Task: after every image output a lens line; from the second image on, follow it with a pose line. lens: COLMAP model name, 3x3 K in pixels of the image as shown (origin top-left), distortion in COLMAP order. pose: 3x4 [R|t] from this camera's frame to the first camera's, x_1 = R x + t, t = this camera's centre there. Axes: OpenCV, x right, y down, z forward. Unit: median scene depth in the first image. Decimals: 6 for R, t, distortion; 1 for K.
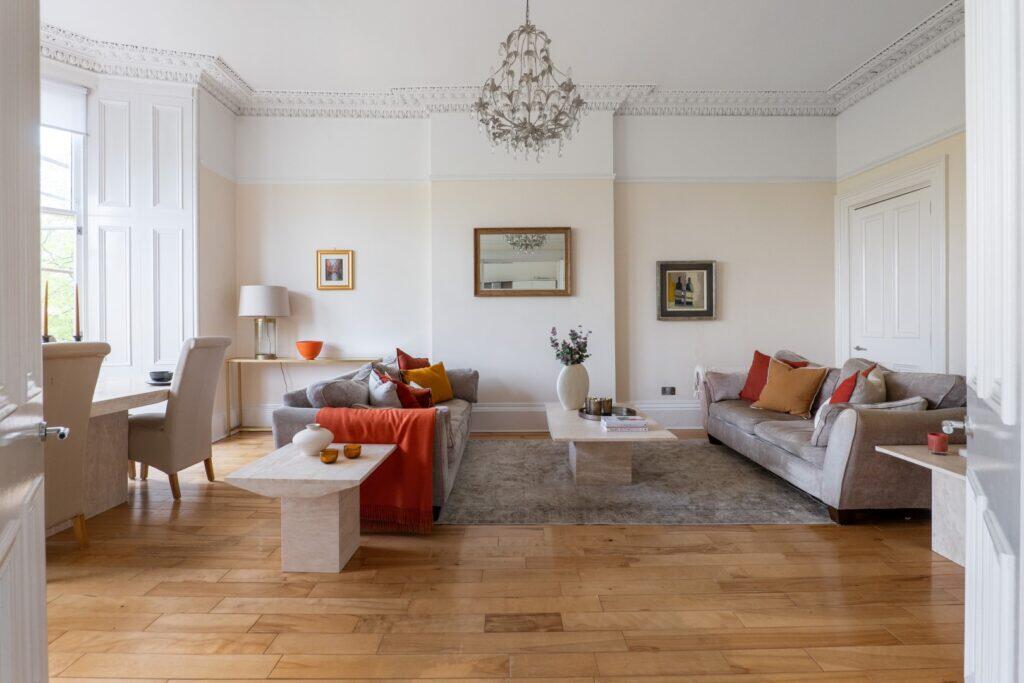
lens RADIAL K [[484.8, 0, 513.7], [0, 484.8, 324.0], [0, 0, 1]] dist [-0.000504, -0.000153]
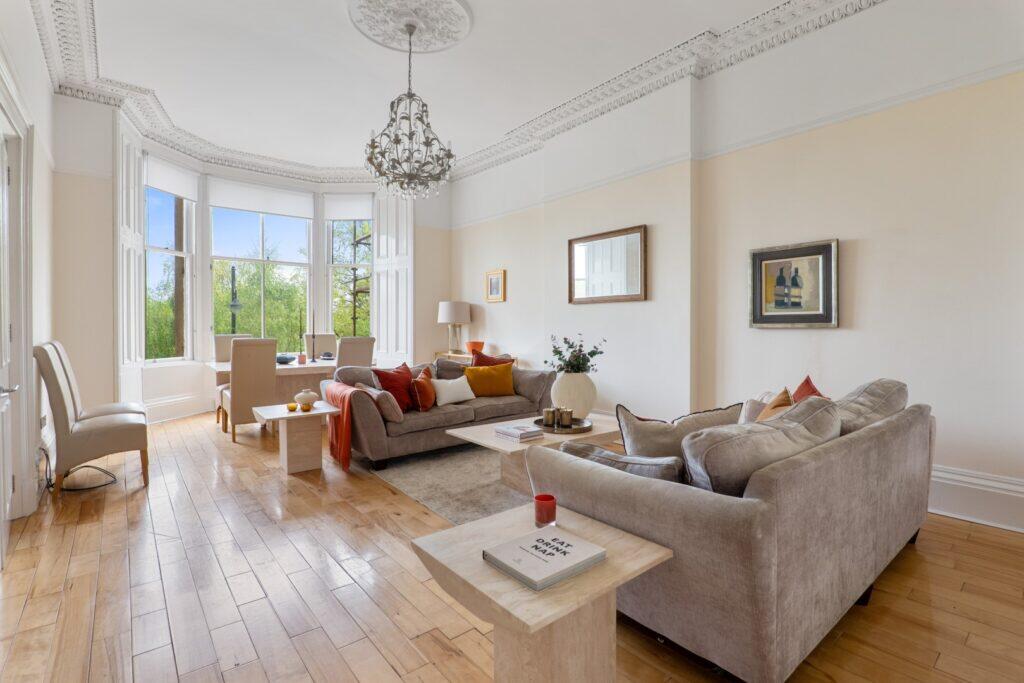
lens RADIAL K [[484.8, 0, 513.7], [0, 484.8, 324.0], [0, 0, 1]] dist [-0.000504, -0.000153]
pose [[0.635950, 0.001534, -0.771728, 0.648581], [-0.006026, 0.999977, -0.002978, -0.009086], [0.771706, 0.006544, 0.635945, 0.230641]]
